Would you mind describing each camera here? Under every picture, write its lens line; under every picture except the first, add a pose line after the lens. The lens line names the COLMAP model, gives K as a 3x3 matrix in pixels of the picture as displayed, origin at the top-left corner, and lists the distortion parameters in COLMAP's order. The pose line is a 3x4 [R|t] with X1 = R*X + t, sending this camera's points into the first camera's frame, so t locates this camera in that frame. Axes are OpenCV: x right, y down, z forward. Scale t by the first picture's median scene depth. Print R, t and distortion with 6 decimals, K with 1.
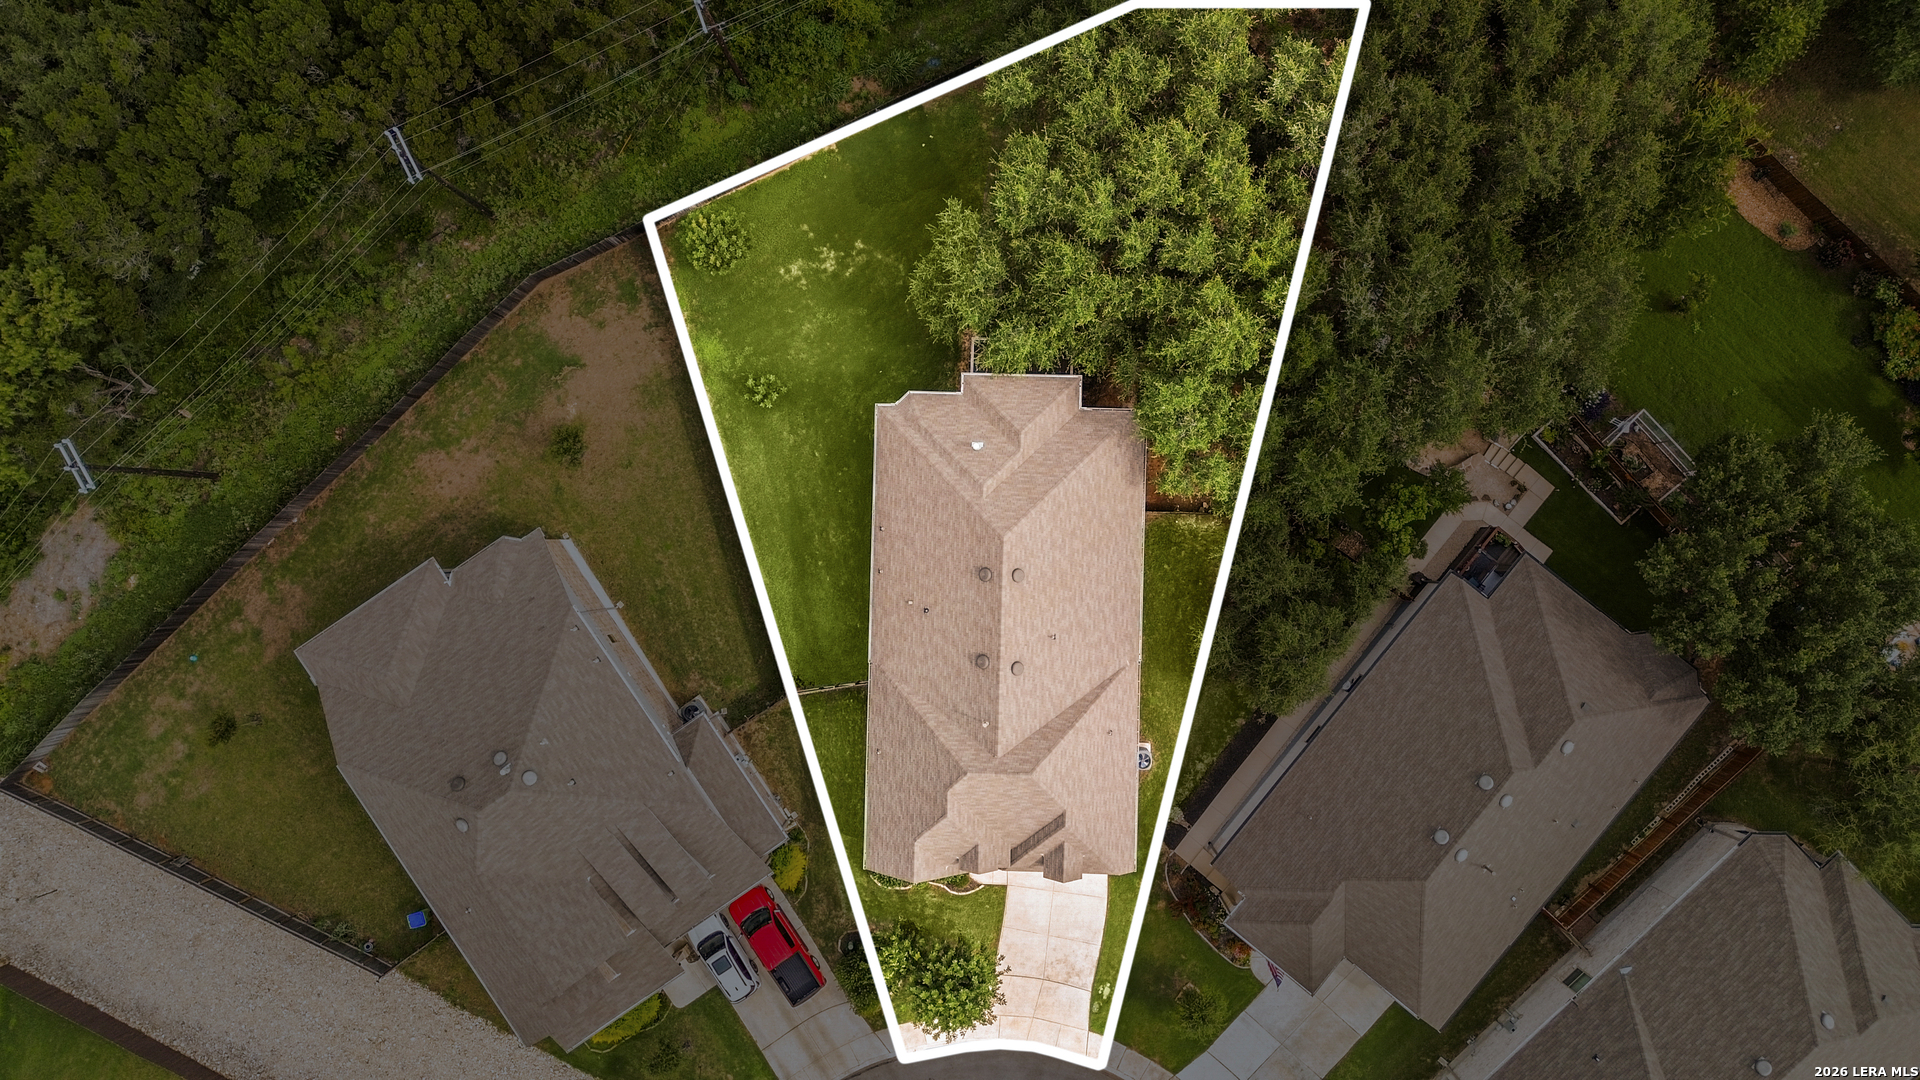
lens RADIAL K [[1399.1, 0, 960.0], [0, 1399.1, 540.0], [0, 0, 1]] dist [0.010128, -0.001107]
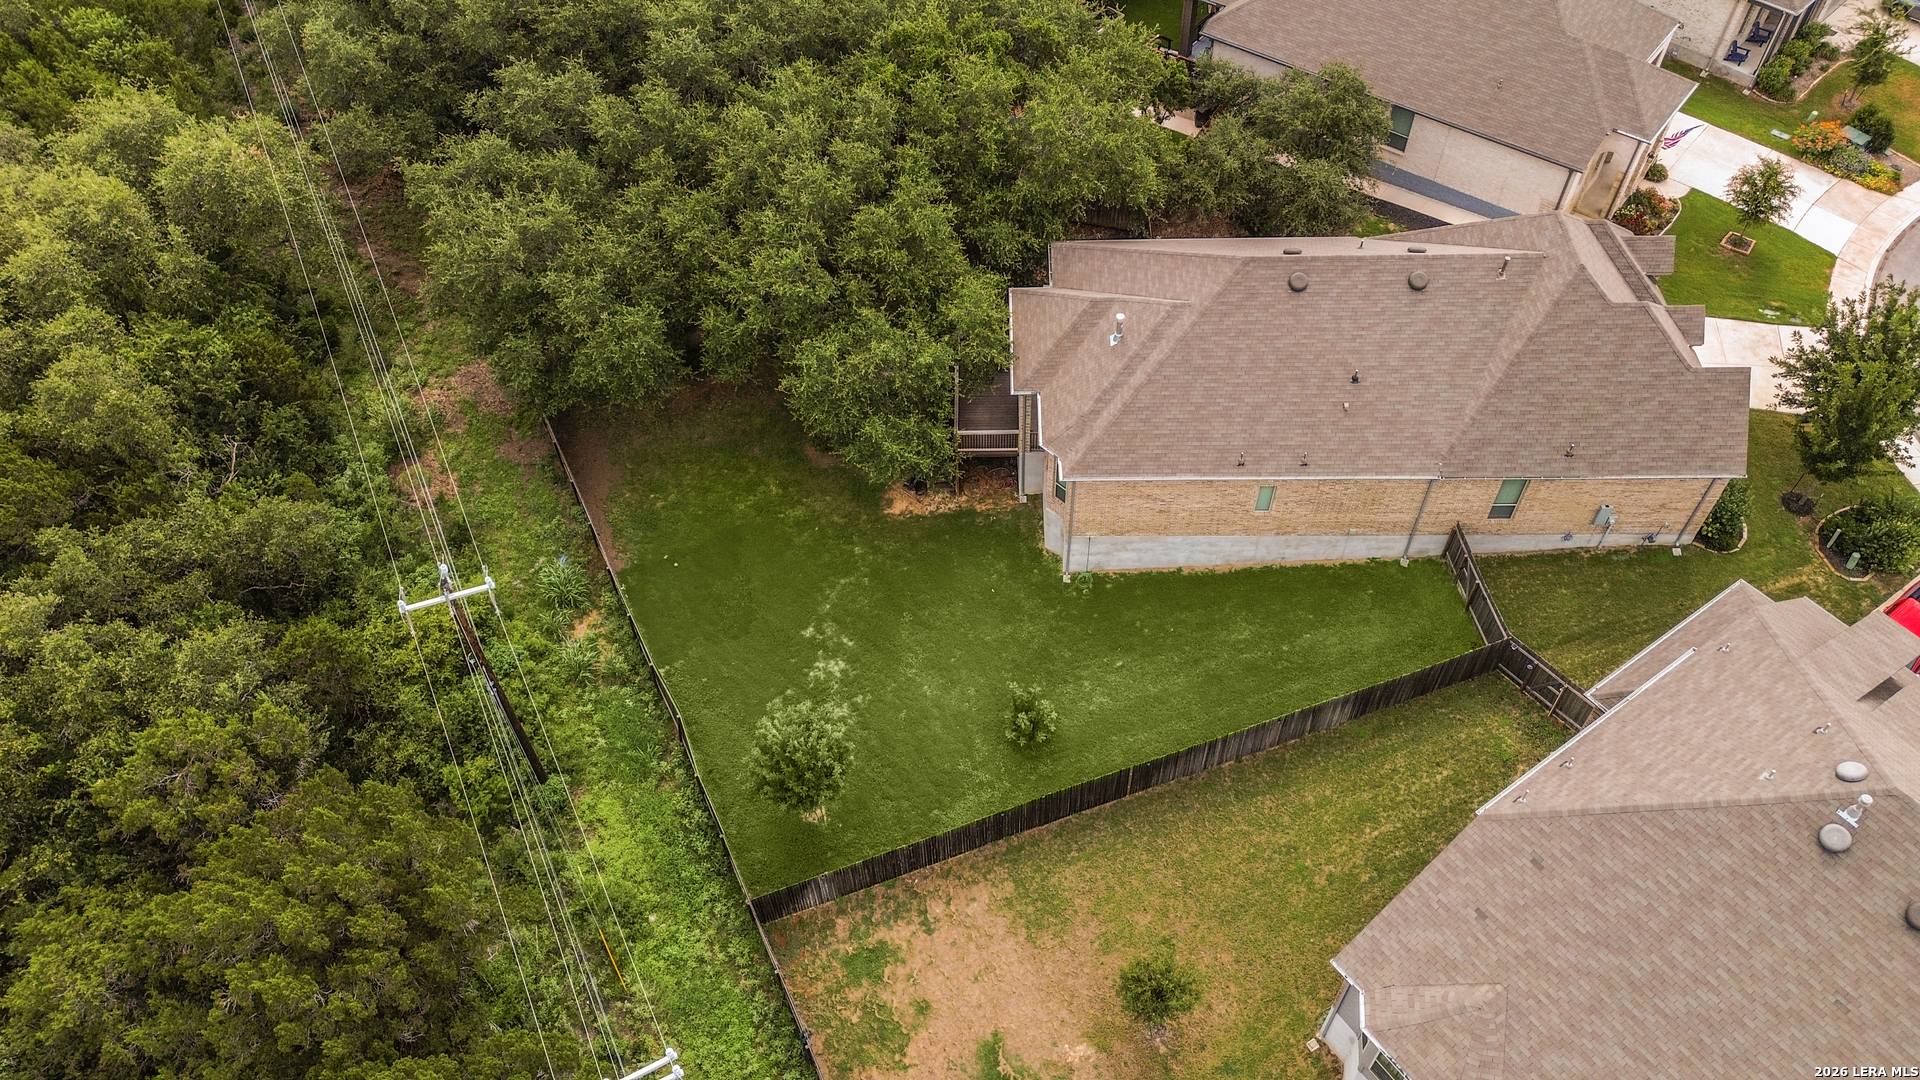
lens RADIAL K [[1399.1, 0, 960.0], [0, 1399.1, 540.0], [0, 0, 1]] dist [0.010128, -0.001107]
pose [[-0.015740, -0.746996, 0.664642, -0.494206], [0.999772, -0.021370, -0.000342, -0.135623], [0.014459, 0.664485, 0.747162, 0.460140]]
